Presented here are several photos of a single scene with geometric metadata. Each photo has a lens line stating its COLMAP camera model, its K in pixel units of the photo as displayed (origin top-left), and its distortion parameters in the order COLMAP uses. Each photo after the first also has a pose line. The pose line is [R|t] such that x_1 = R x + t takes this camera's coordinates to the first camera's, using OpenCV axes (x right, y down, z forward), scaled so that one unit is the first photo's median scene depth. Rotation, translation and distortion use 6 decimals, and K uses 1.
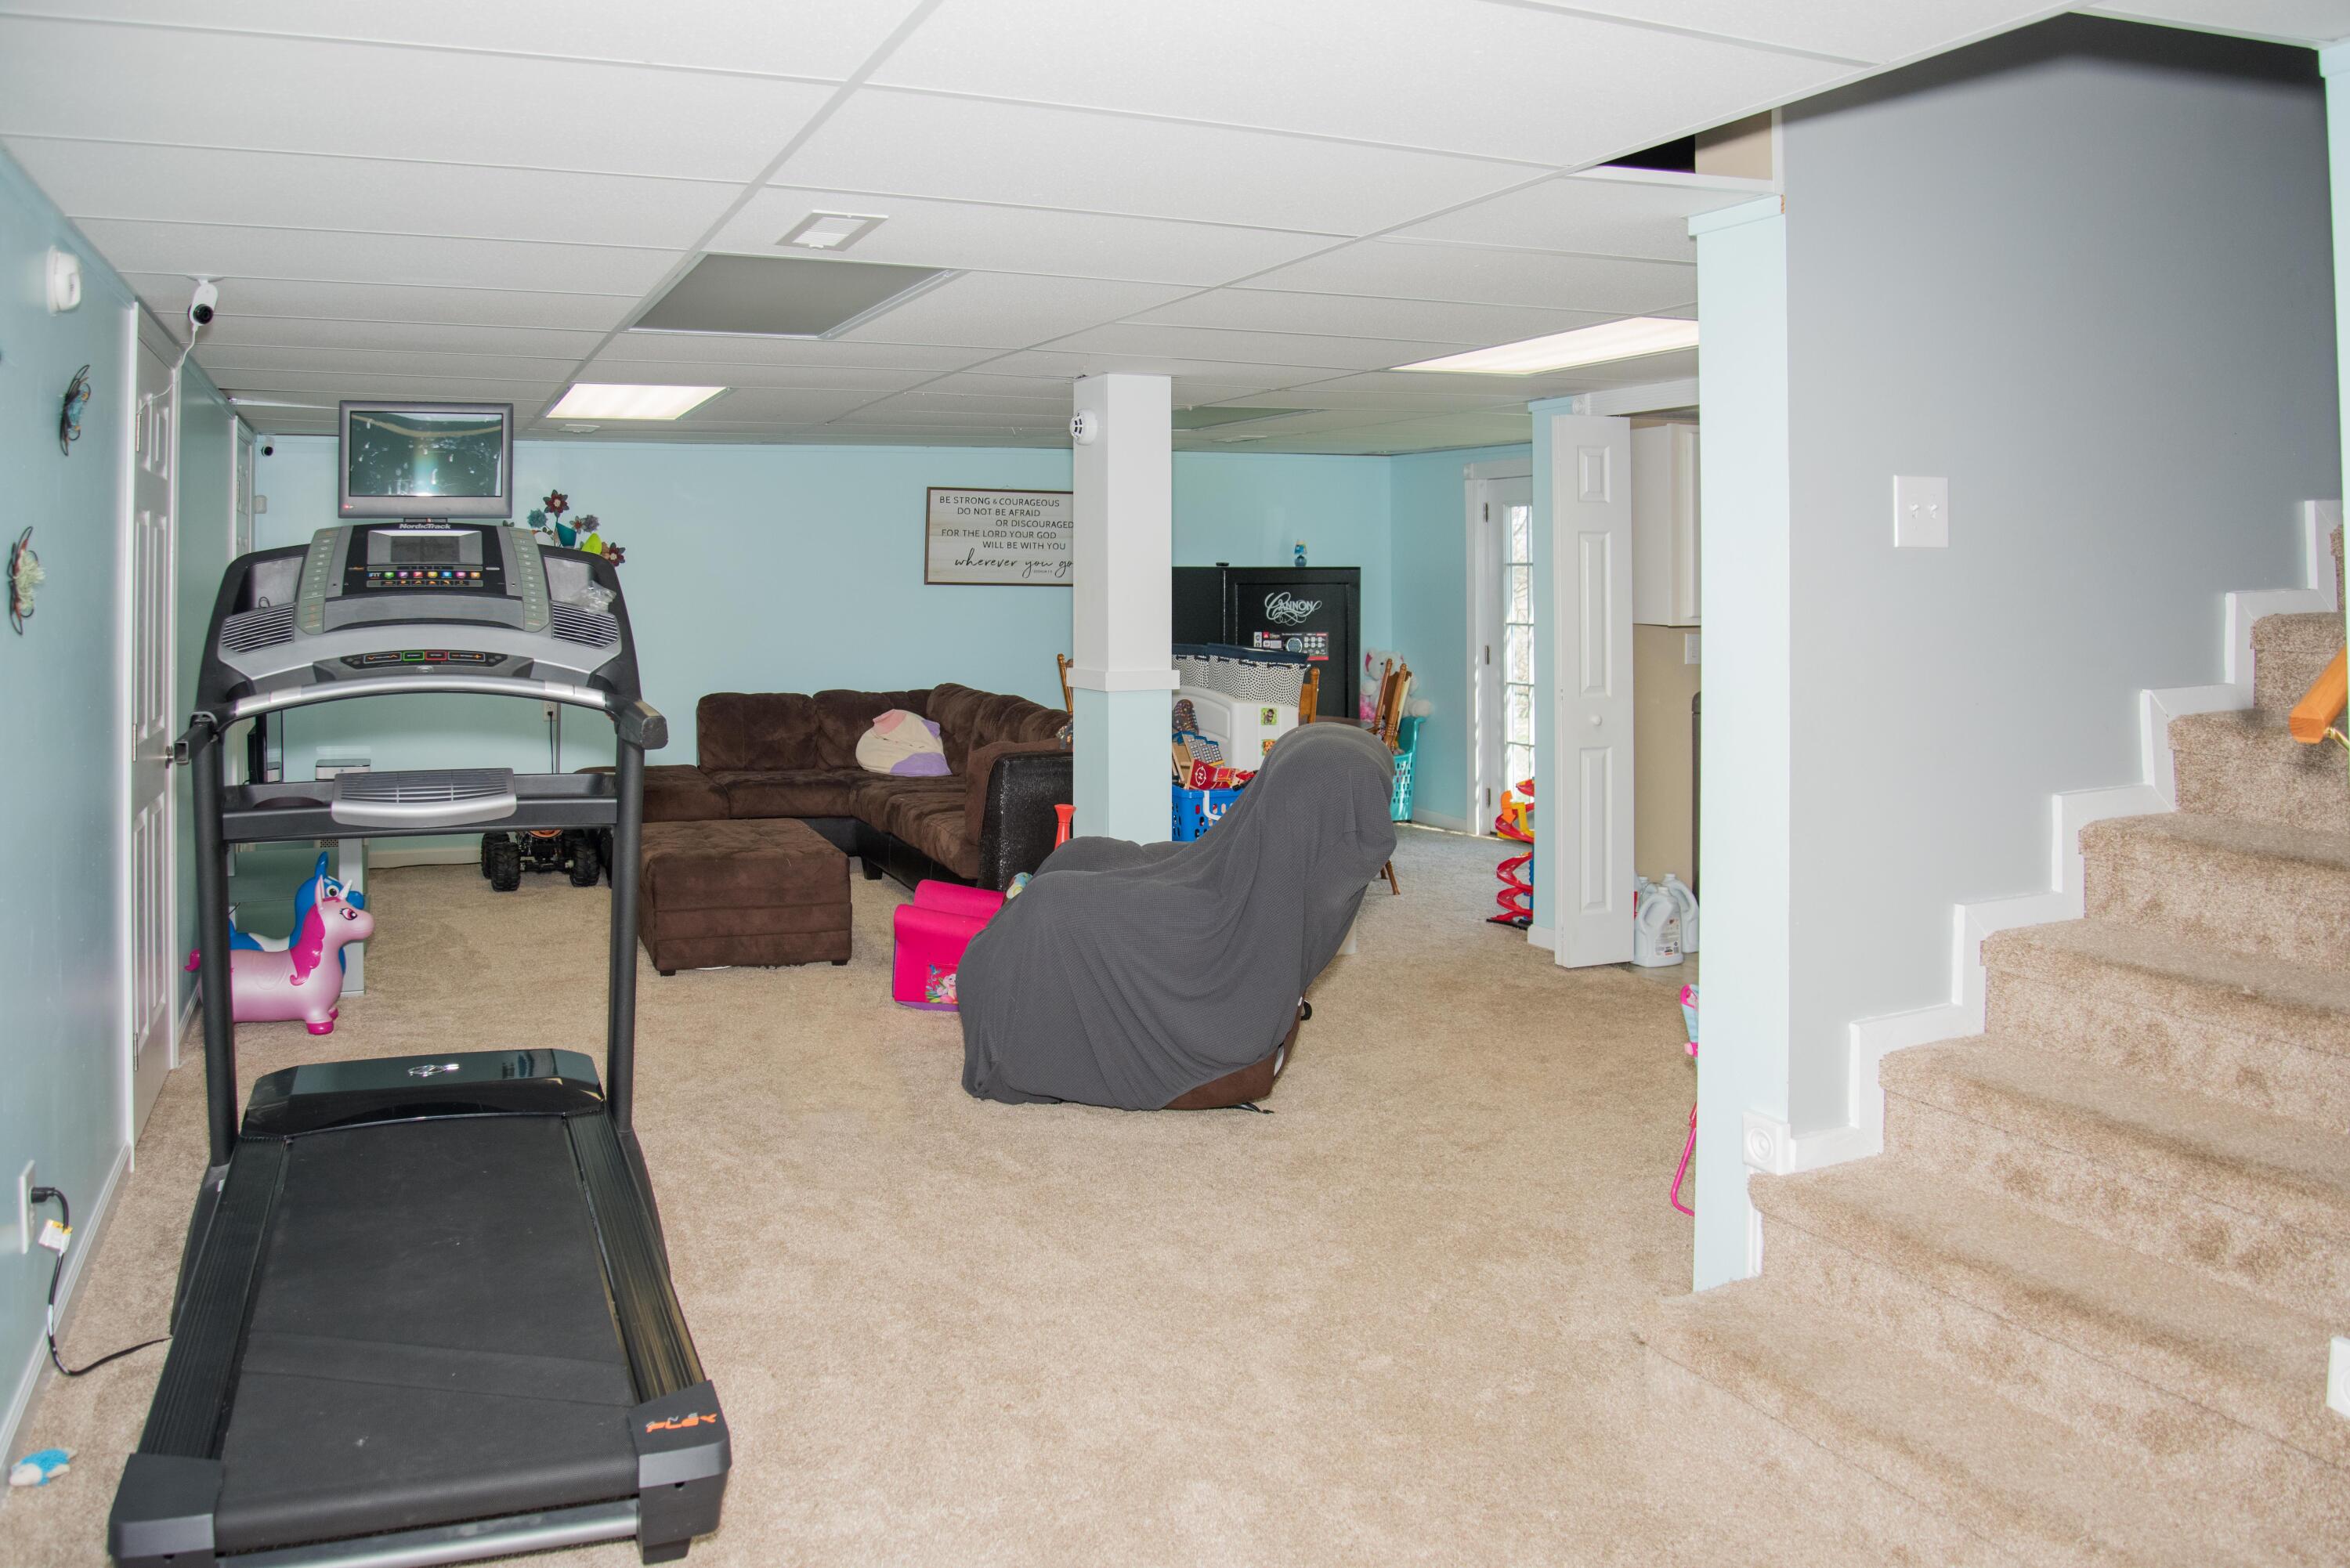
lens RADIAL K [[1654.3, 0, 1177.5], [0, 1654.3, 780.5], [0, 0, 1]] dist [-0.082497, 0.032166]
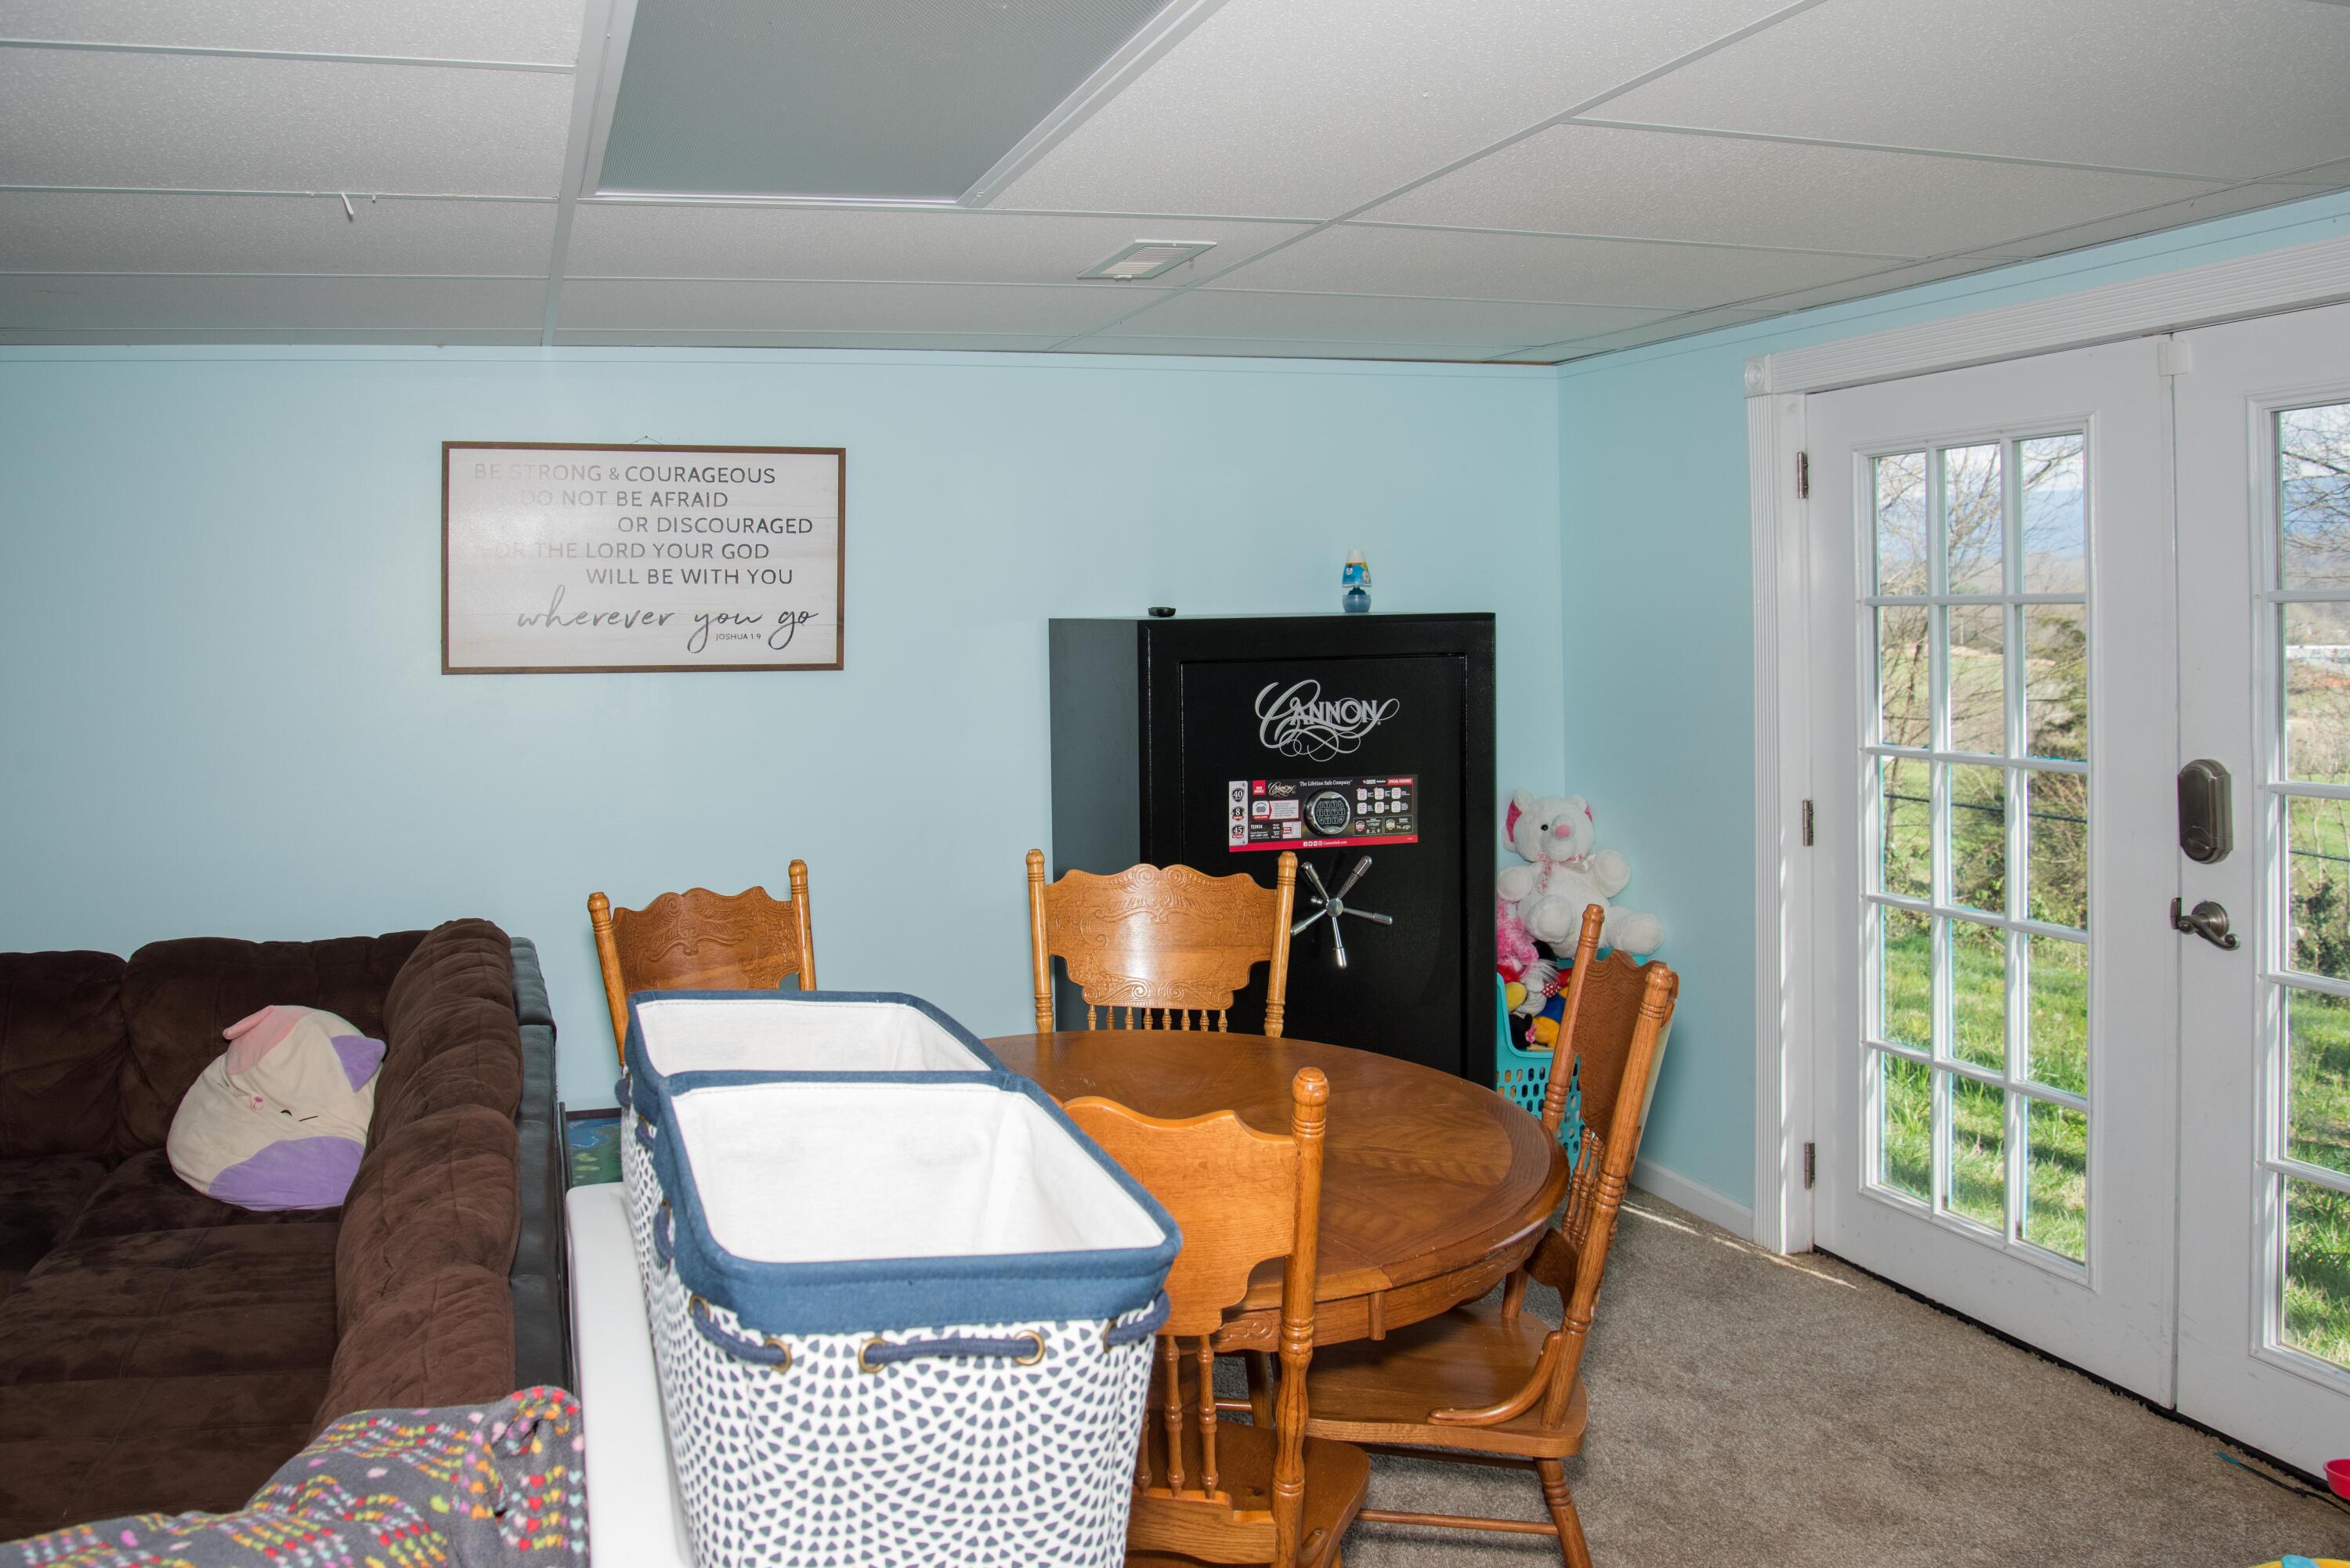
lens RADIAL K [[1654.3, 0, 1168.4], [0, 1654.3, 781.5], [0, 0, 1]] dist [-0.082497, 0.032166]
pose [[0.996613, -0.007979, -0.081850, 0.063498], [0.006045, 0.999697, -0.023855, -0.078739], [0.082016, 0.023280, 0.996359, 0.589955]]
